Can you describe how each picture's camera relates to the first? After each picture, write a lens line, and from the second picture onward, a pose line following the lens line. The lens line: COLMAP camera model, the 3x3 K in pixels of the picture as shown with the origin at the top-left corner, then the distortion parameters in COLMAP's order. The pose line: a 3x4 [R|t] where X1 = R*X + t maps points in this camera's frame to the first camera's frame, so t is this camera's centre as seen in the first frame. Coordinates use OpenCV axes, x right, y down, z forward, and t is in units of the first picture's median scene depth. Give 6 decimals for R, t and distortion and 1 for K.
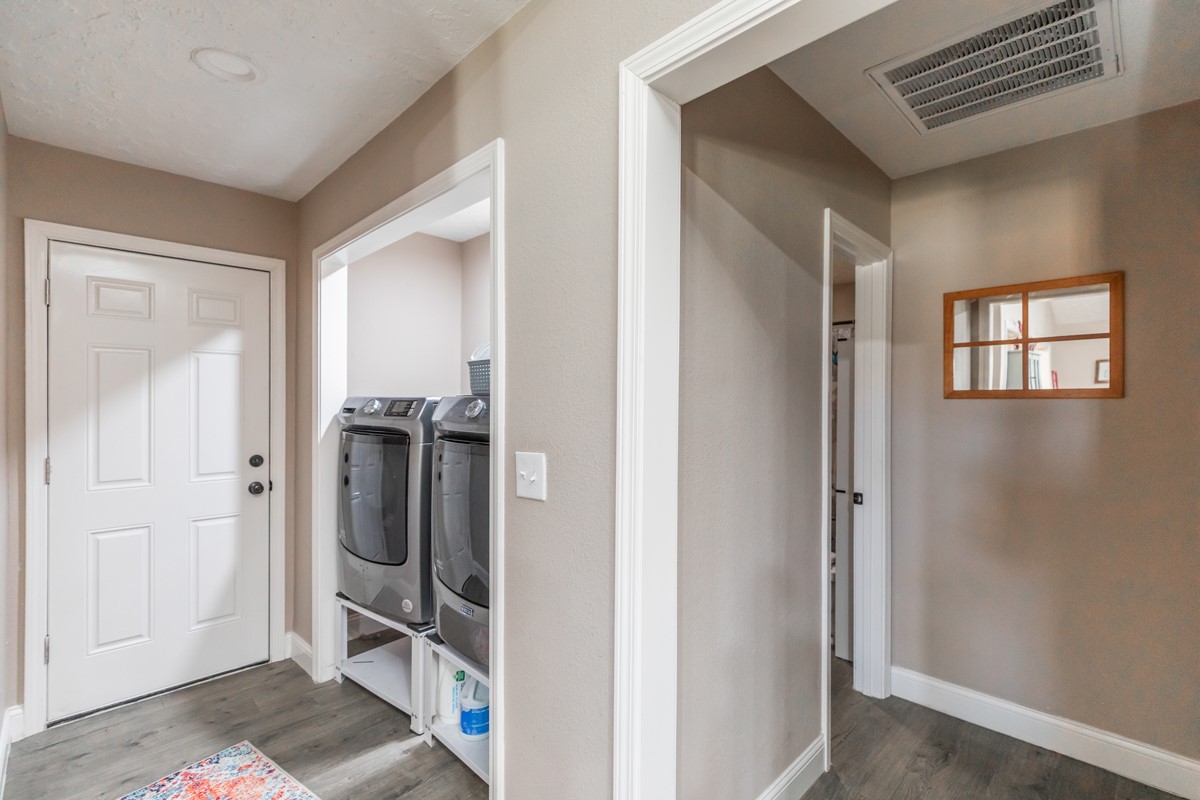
lens RADIAL K [[542.0, 0, 596.0], [0, 542.0, 397.6], [0, 0, 1]] dist [0.005295, 0.000331]
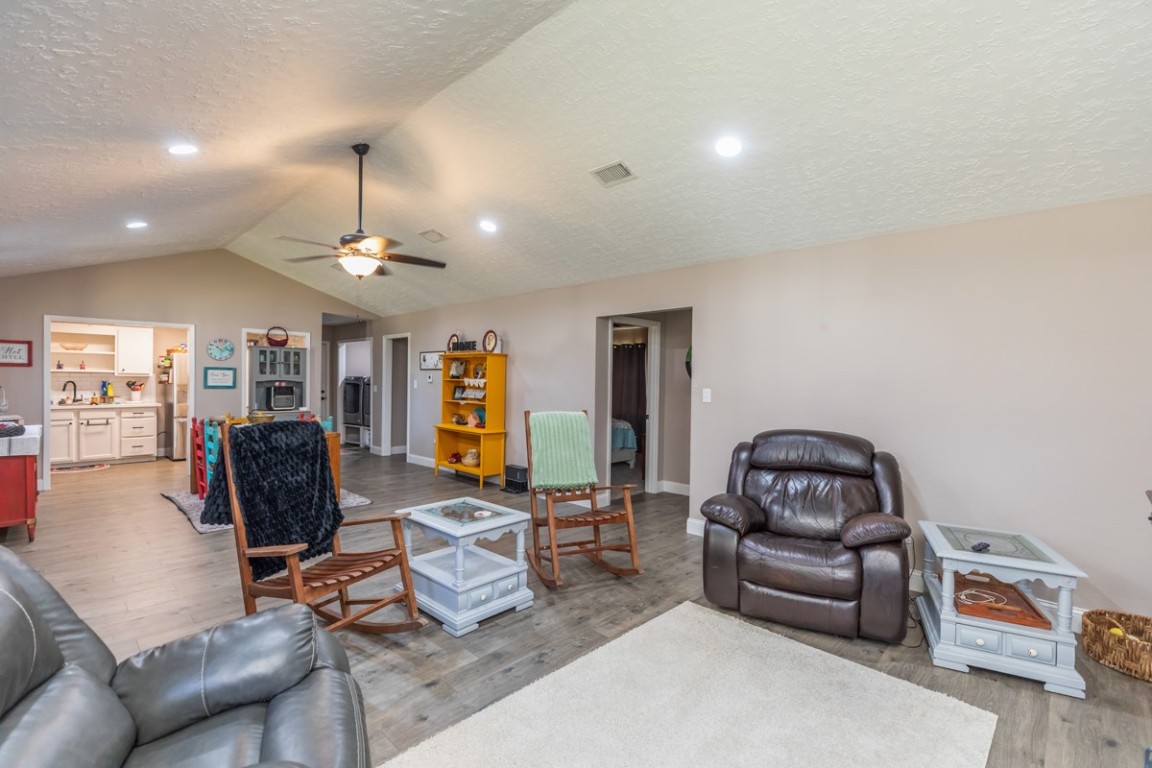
lens RADIAL K [[520.3, 0, 578.1], [0, 520.3, 382.3], [0, 0, 1]] dist [0.005295, 0.000331]
pose [[0.999913, 0.008172, 0.010343, 1.293519], [-0.008222, 0.999955, 0.004759, 0.011704], [-0.010303, -0.004844, 0.999935, -3.037329]]
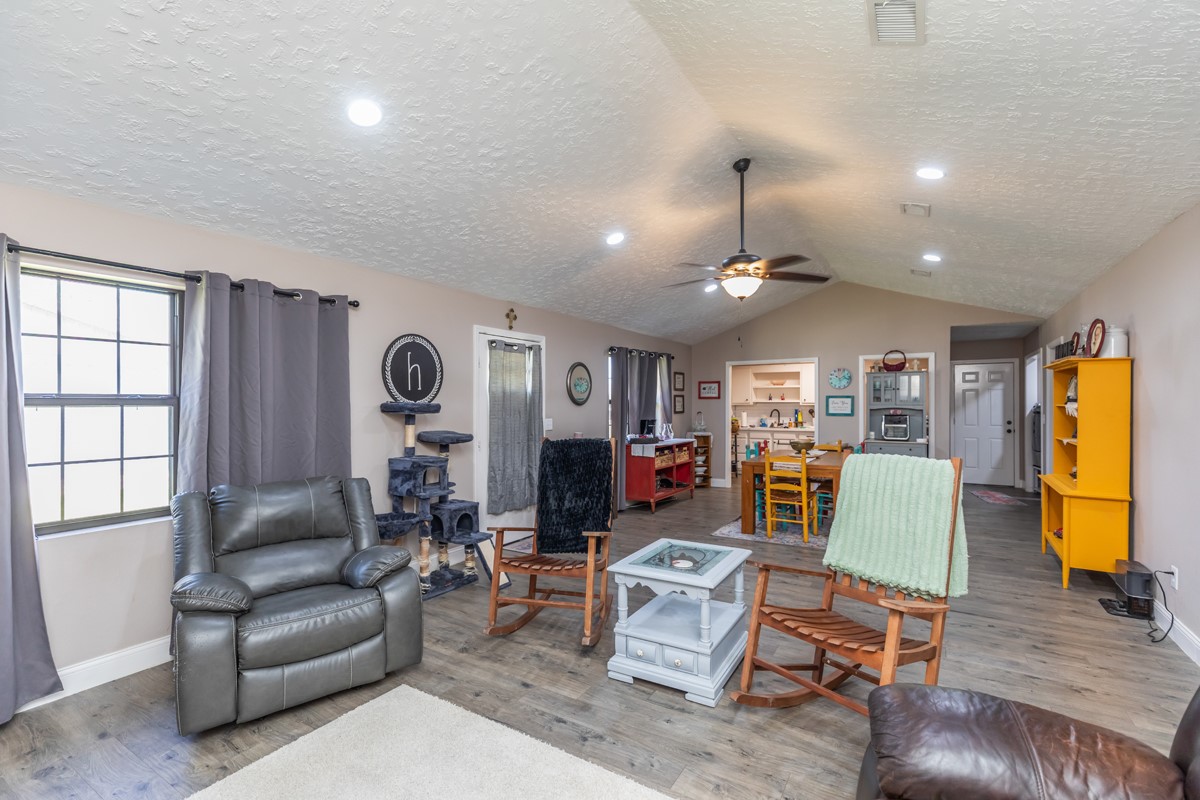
lens RADIAL K [[542.0, 0, 577.1], [0, 542.0, 397.3], [0, 0, 1]] dist [0.005295, 0.000331]
pose [[0.206173, -0.016084, -0.978383, 2.078489], [0.000686, 0.999867, -0.016292, 0.018040], [0.978515, 0.002687, 0.206157, -2.251312]]
